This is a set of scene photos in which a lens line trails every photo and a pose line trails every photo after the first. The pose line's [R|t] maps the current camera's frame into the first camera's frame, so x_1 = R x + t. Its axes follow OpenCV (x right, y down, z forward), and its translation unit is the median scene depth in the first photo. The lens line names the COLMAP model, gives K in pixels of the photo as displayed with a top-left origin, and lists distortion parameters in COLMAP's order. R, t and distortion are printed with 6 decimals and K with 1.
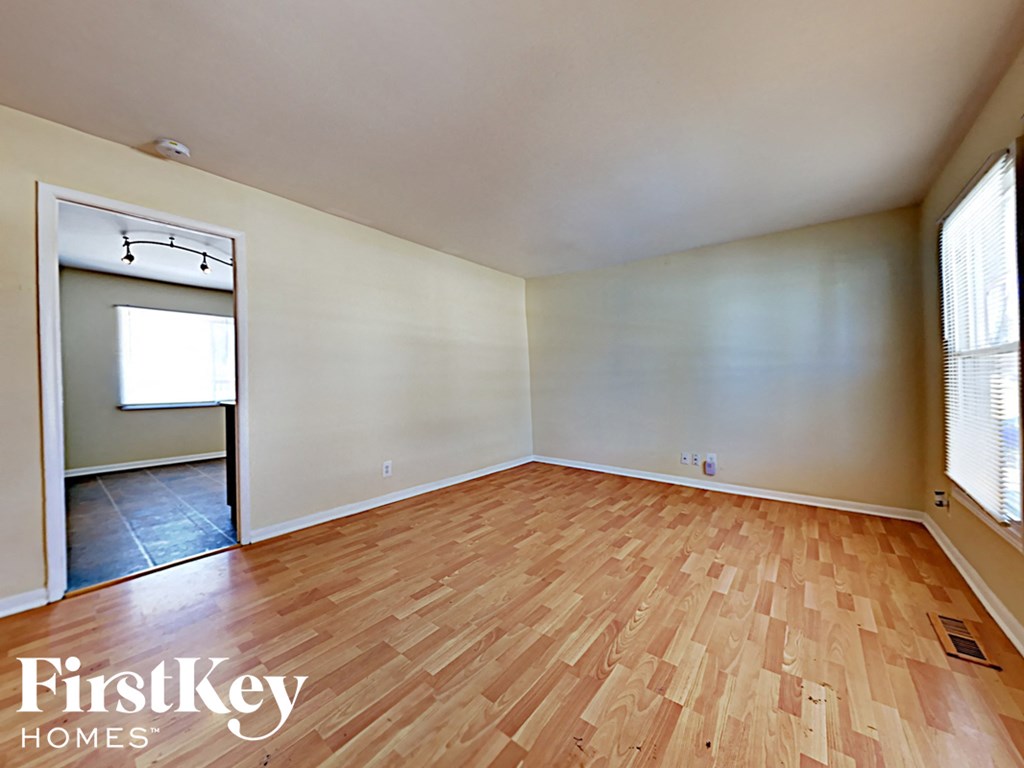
lens RADIAL K [[377.0, 0, 511.2], [0, 377.0, 379.4], [0, 0, 1]] dist [-0.003701, 0.000409]
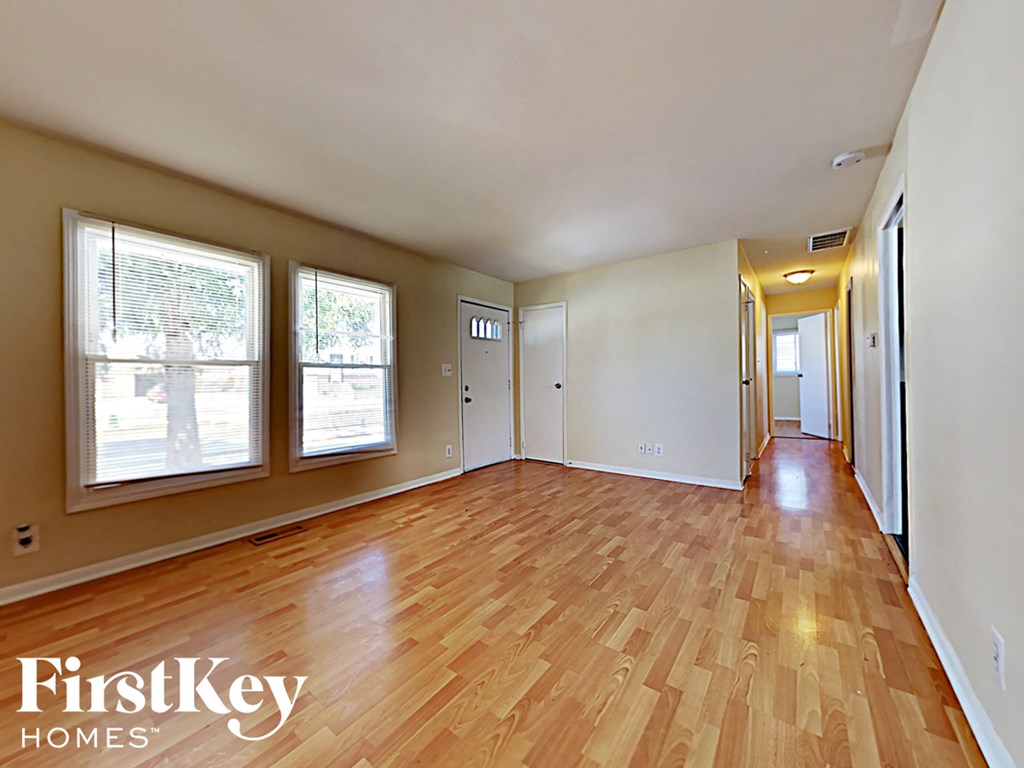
lens RADIAL K [[377.0, 0, 509.8], [0, 377.0, 384.0], [0, 0, 1]] dist [-0.003701, 0.000409]
pose [[-0.999720, 0.017770, -0.015615, 0.123095], [0.017669, 0.999822, 0.006633, 0.006247], [0.015730, 0.006355, -0.999856, 2.088010]]
